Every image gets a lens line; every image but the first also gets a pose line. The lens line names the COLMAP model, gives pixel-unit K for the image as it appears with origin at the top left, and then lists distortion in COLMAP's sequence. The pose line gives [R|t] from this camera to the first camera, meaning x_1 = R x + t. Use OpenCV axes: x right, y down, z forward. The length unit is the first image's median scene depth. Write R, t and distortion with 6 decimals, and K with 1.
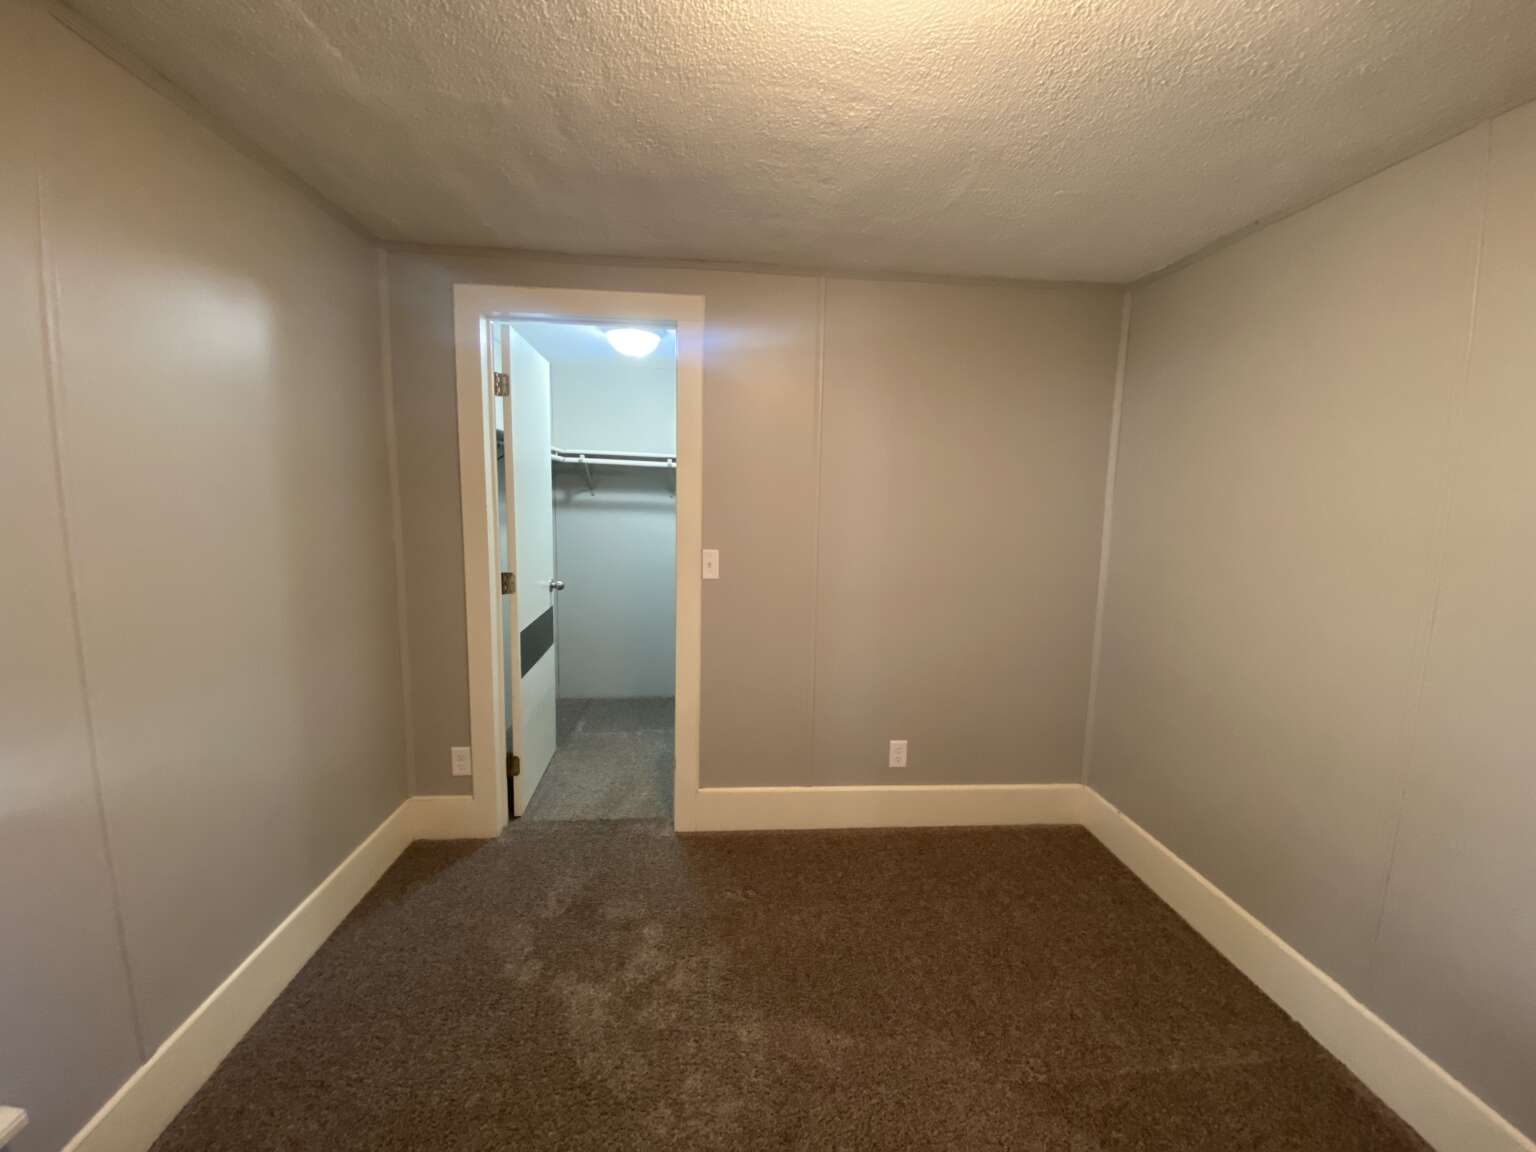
lens RADIAL K [[645.8, 0, 767.3], [0, 645.8, 580.3], [0, 0, 1]] dist [0.055859, -0.000246]
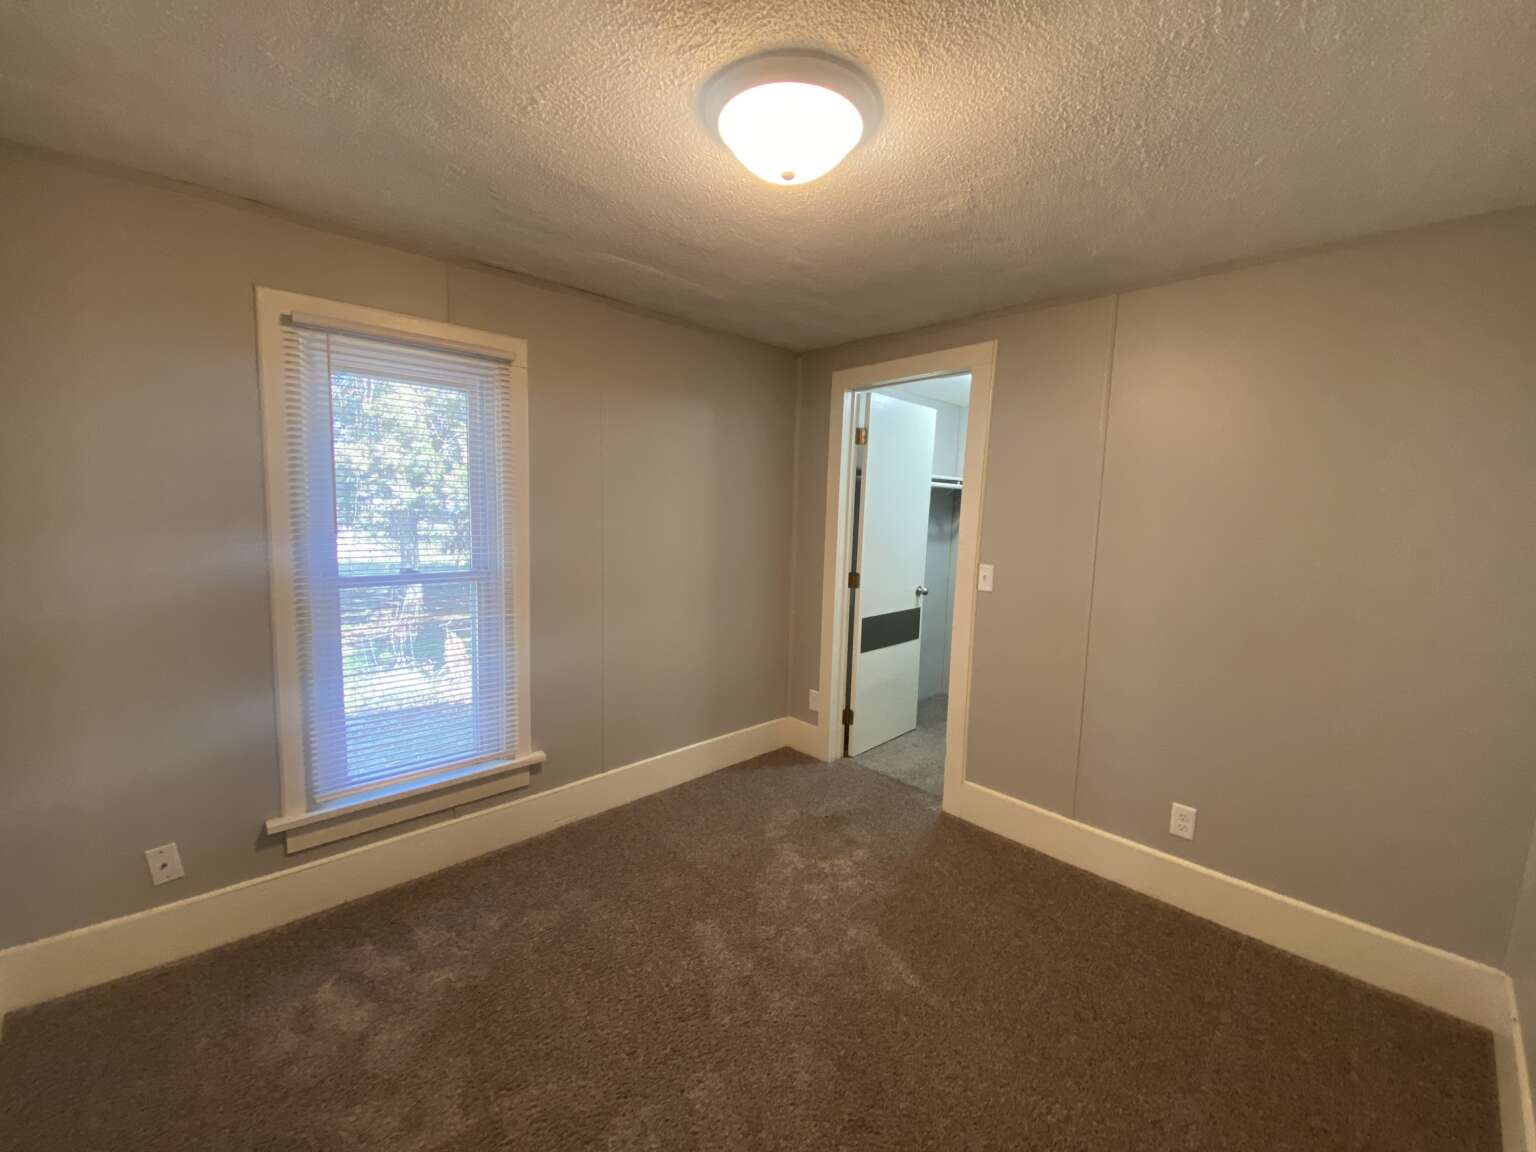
lens RADIAL K [[645.8, 0, 767.3], [0, 645.8, 580.3], [0, 0, 1]] dist [0.055859, -0.000246]
pose [[0.624176, 0.084770, -0.776671, 0.541315], [-0.121577, 0.992525, 0.010624, 0.013636], [0.771766, 0.087794, 0.629816, 0.011913]]
